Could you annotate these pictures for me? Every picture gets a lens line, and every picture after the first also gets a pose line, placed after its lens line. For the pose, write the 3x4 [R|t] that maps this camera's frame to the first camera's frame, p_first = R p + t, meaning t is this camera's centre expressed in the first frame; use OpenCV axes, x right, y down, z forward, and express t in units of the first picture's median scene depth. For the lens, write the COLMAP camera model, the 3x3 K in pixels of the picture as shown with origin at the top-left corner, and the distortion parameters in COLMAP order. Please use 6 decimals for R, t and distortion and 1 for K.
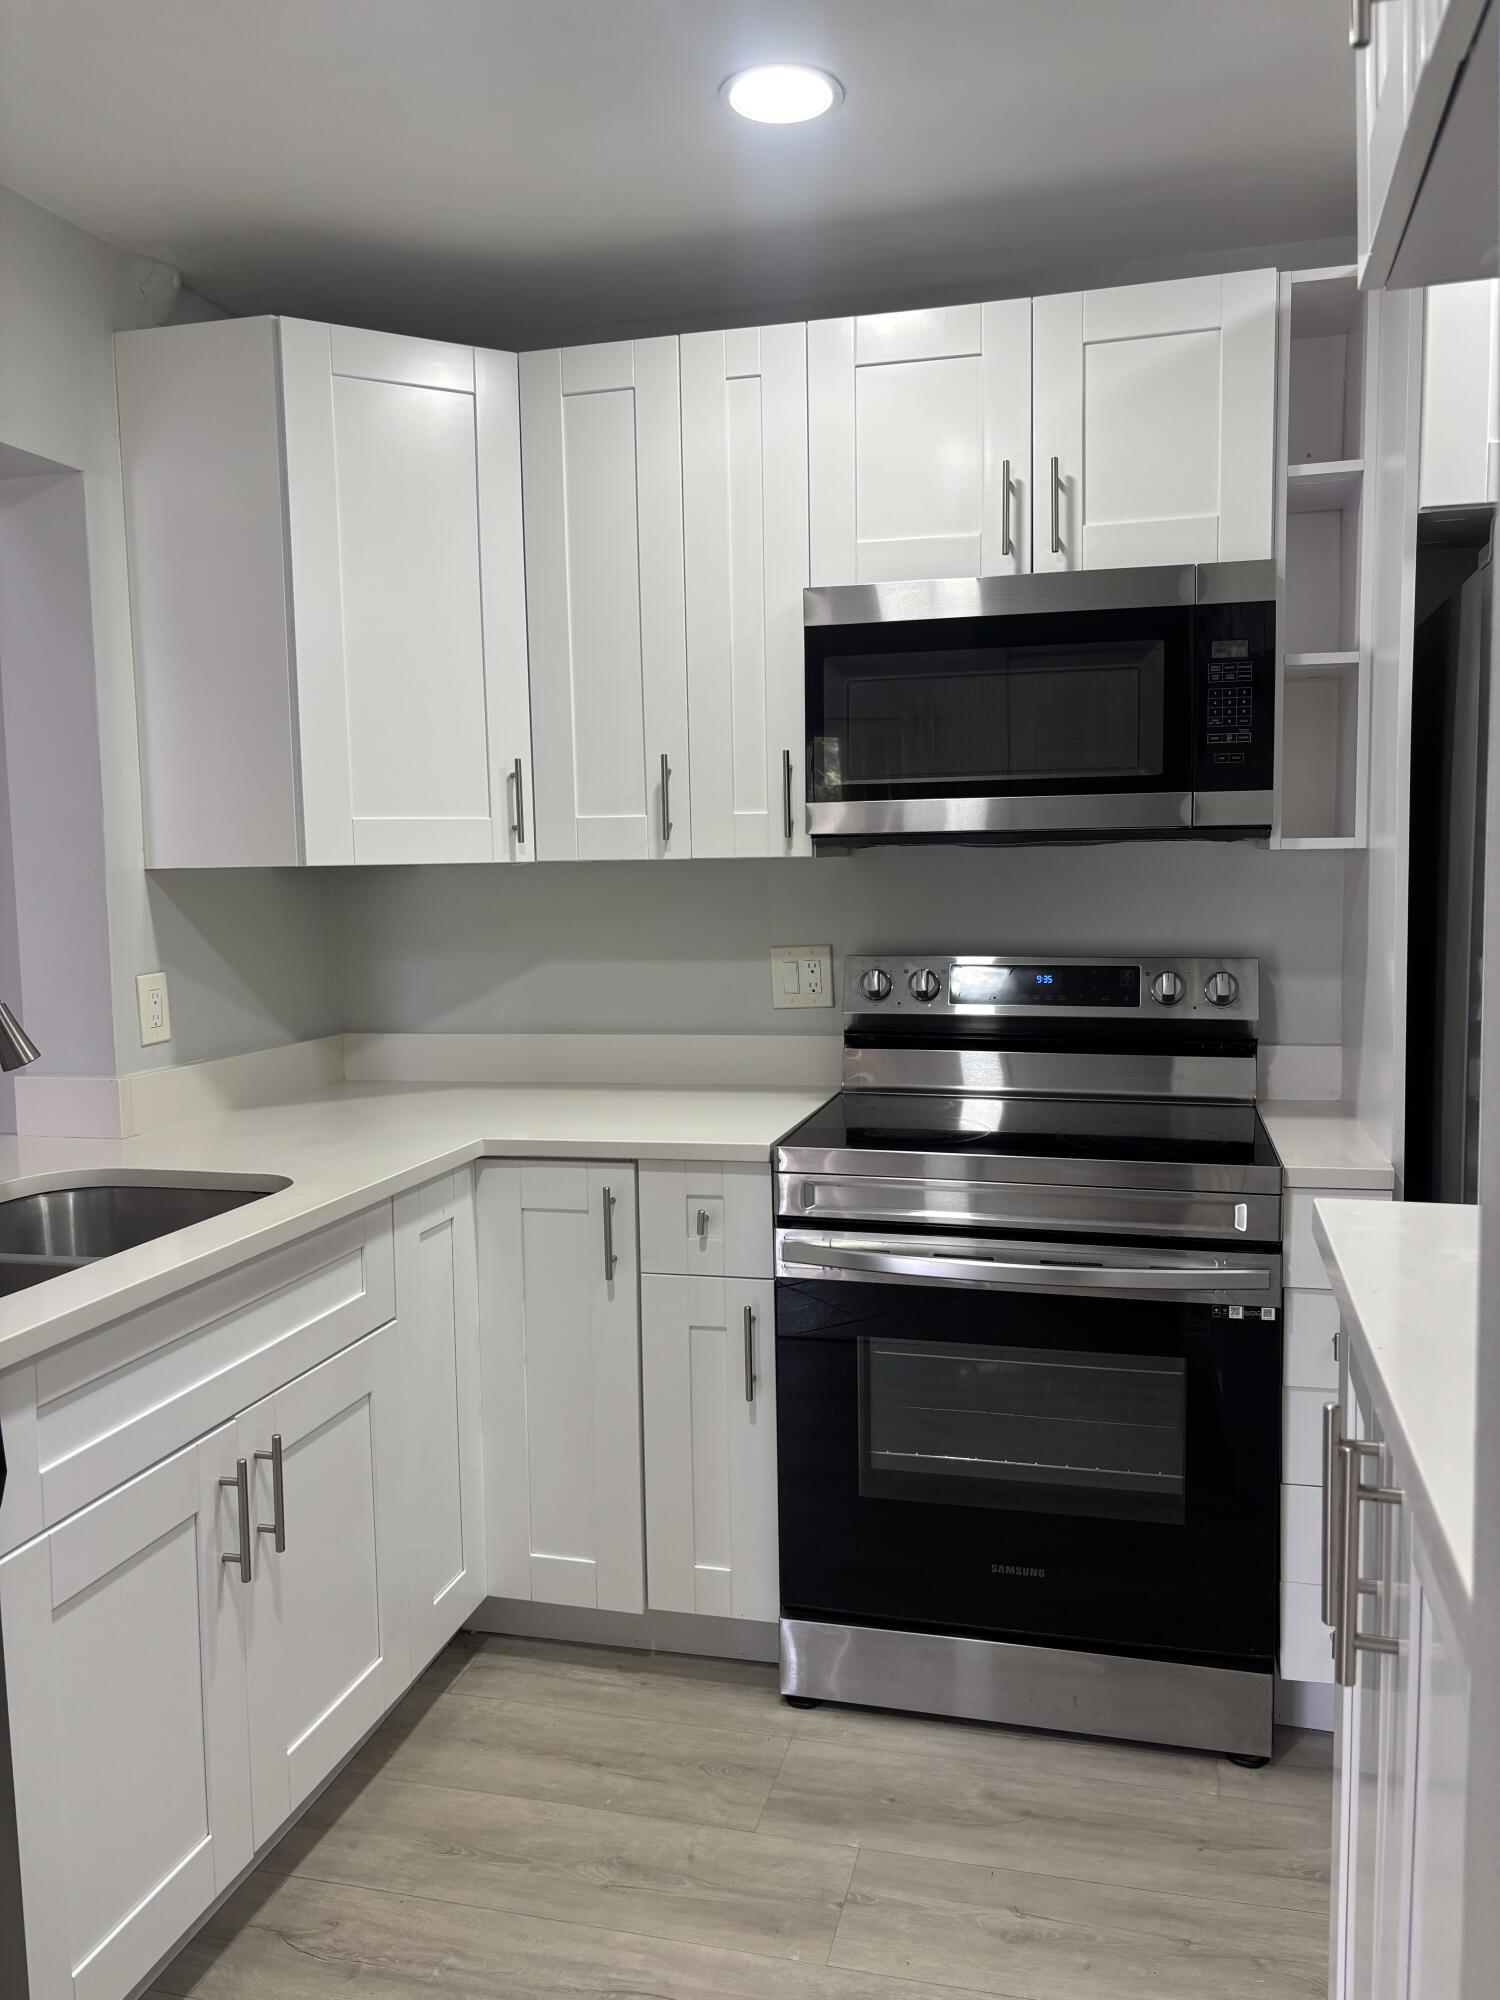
lens RADIAL K [[1527.9, 0, 758.2], [0, 1527.9, 991.5], [0, 0, 1]] dist [0.057593, -0.069432]
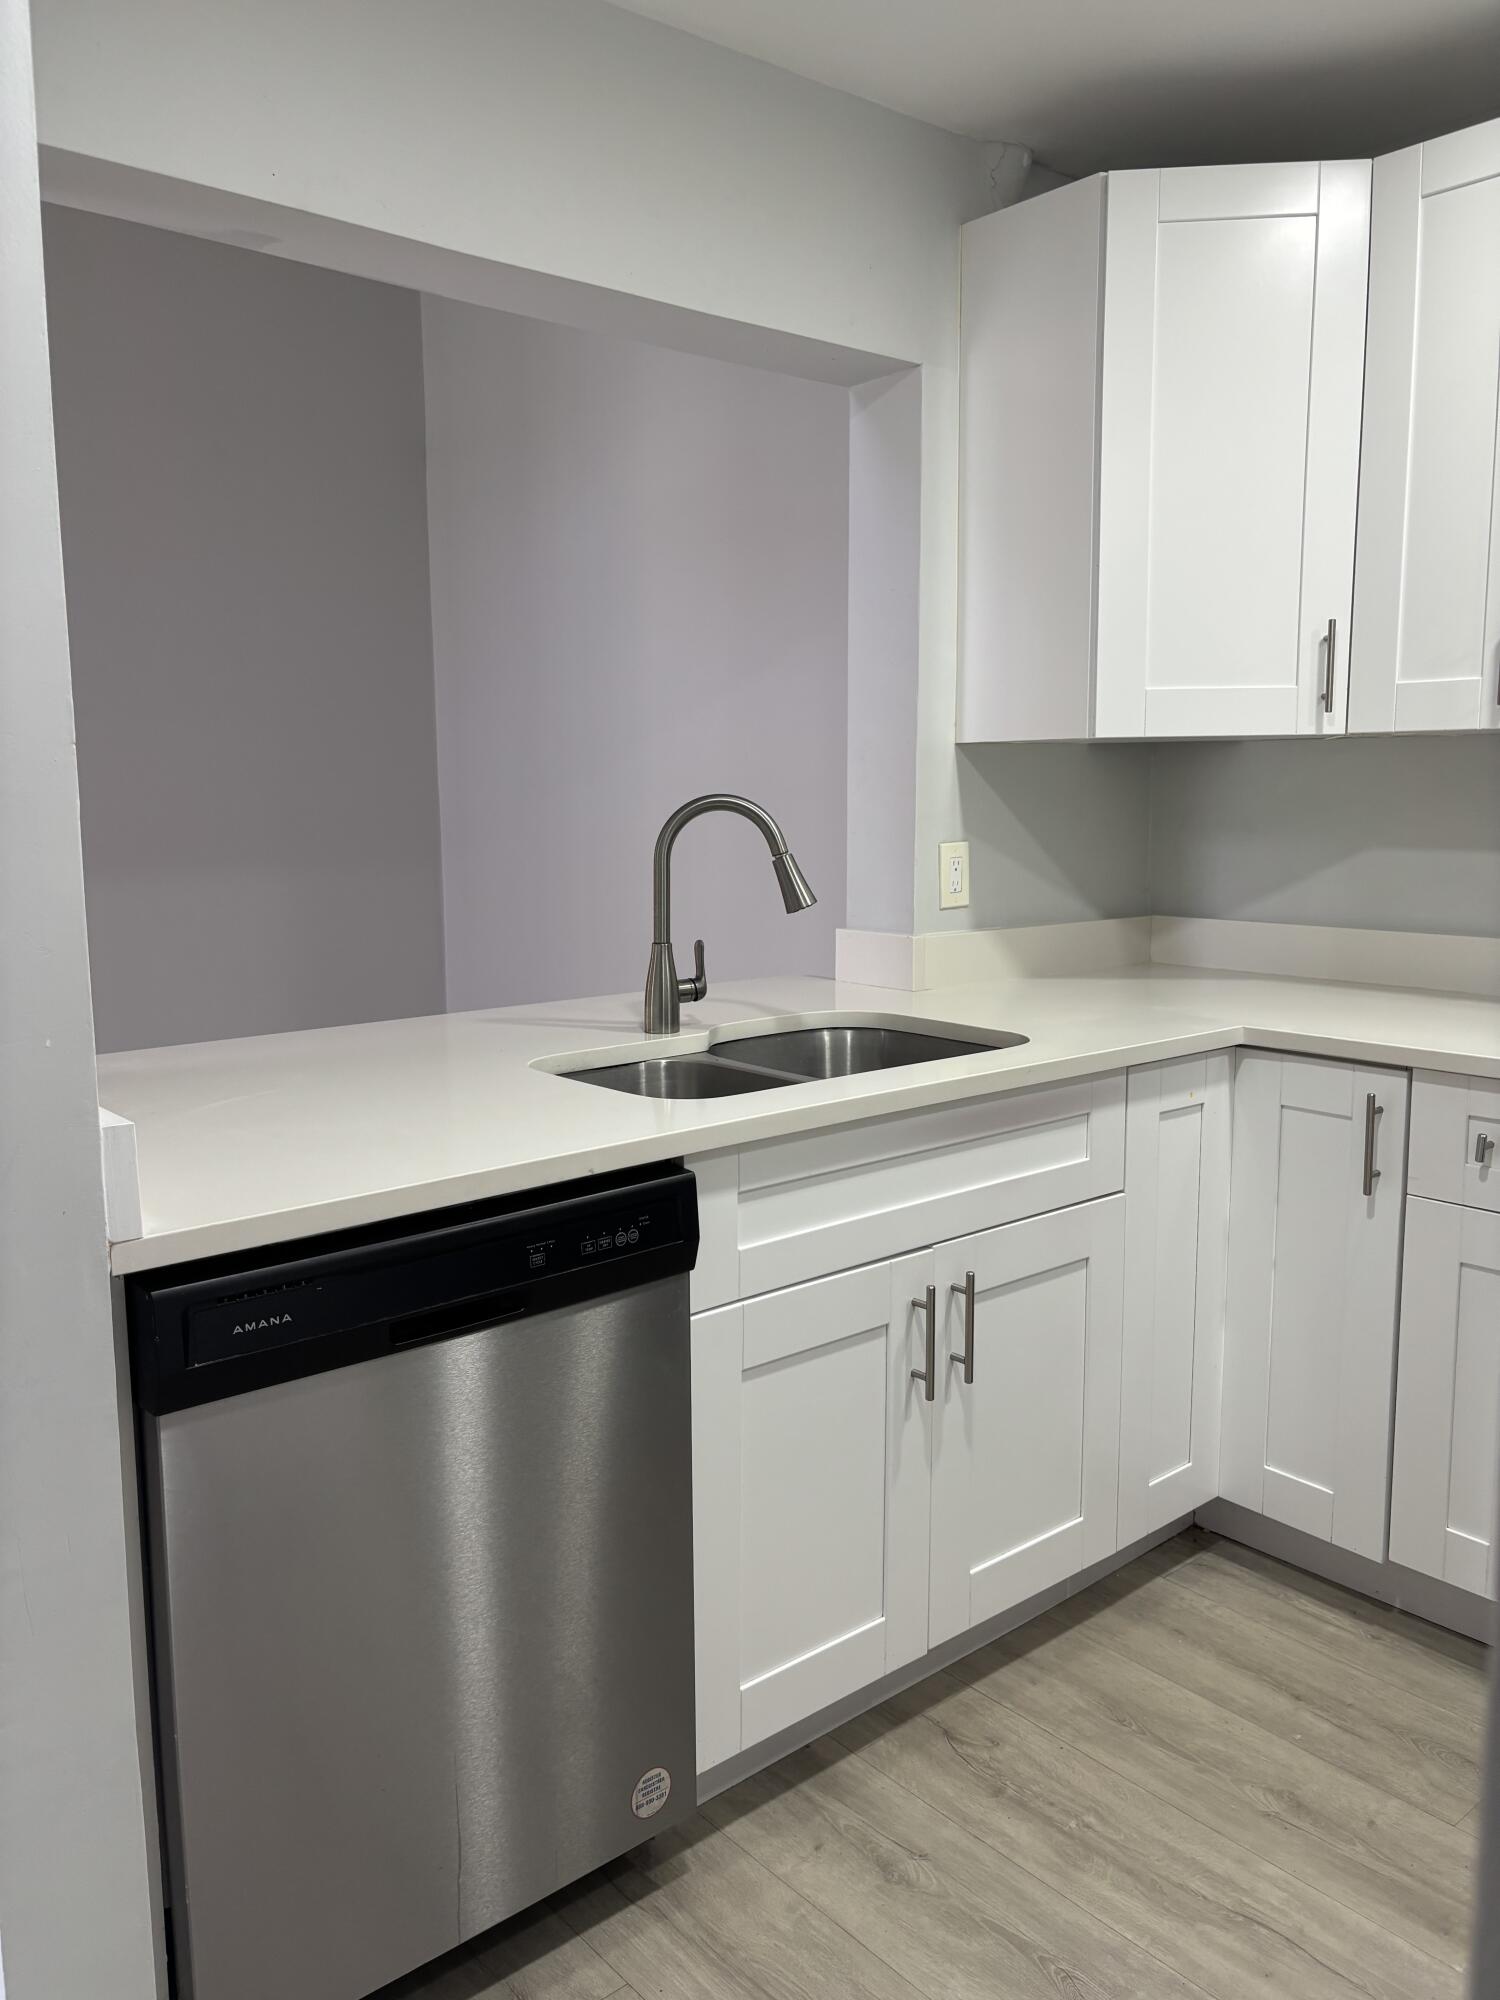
lens RADIAL K [[1527.9, 0, 743.2], [0, 1527.9, 988.4], [0, 0, 1]] dist [0.057593, -0.069432]
pose [[0.817669, 0.090242, -0.568571, 0.106699], [-0.058407, 0.995545, 0.074015, 0.021122], [0.572718, -0.027311, 0.819298, 0.046984]]
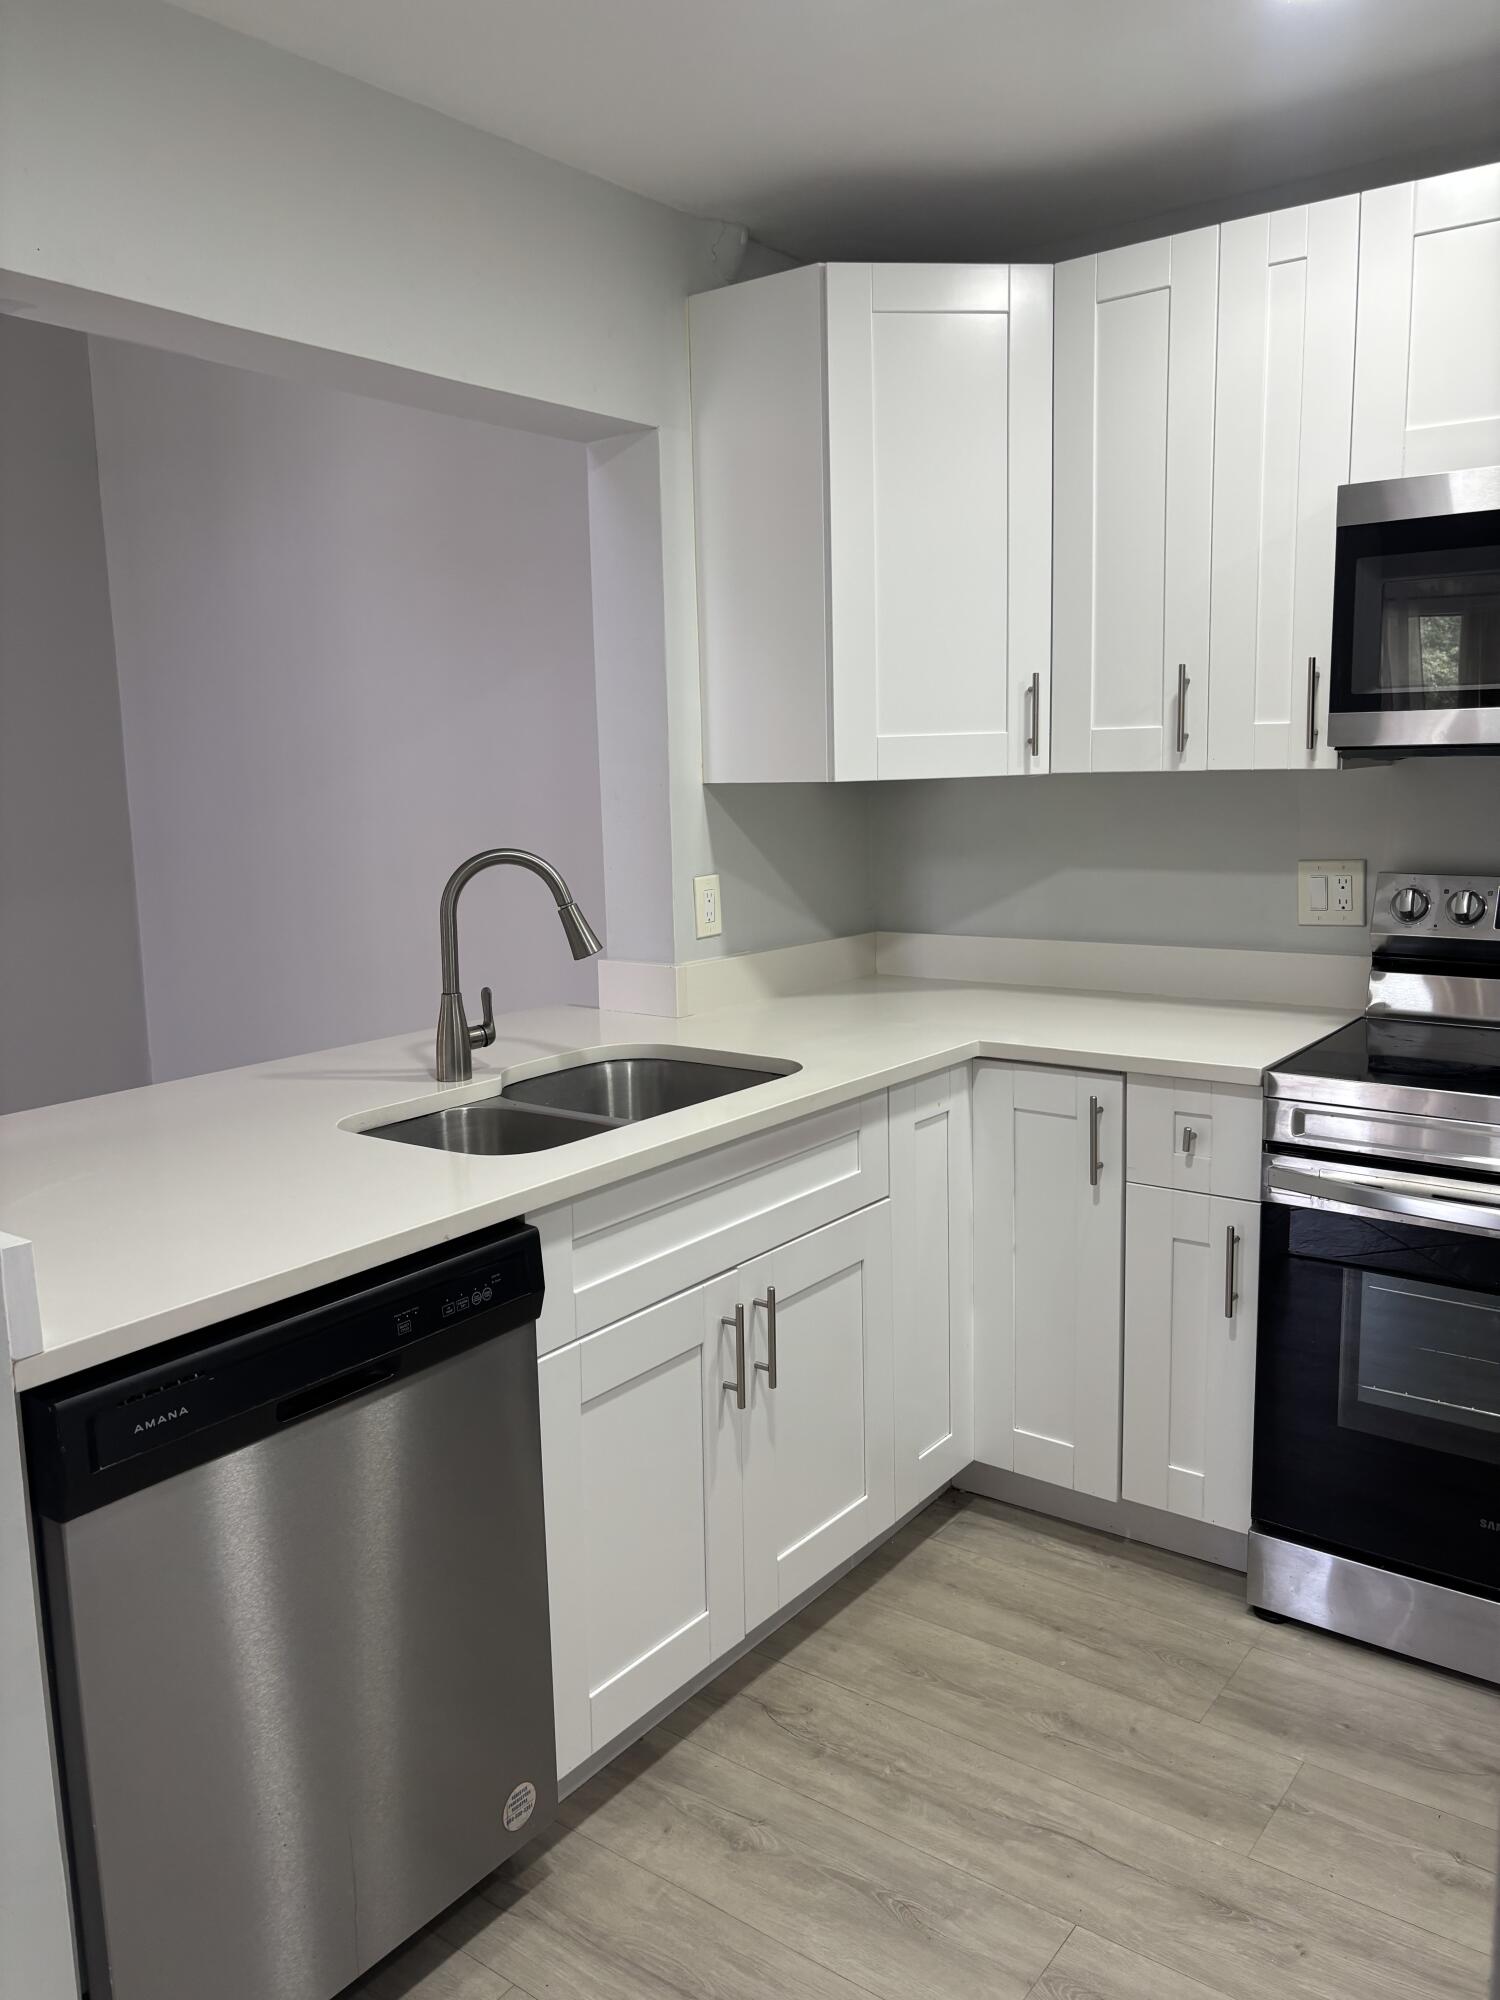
lens RADIAL K [[1527.9, 0, 749.7], [0, 1527.9, 990.9], [0, 0, 1]] dist [0.057593, -0.069432]
pose [[0.924314, 0.054488, -0.377722, 0.071972], [-0.026500, 0.996530, 0.078905, -0.017673], [0.380711, -0.062924, 0.922551, -0.037160]]
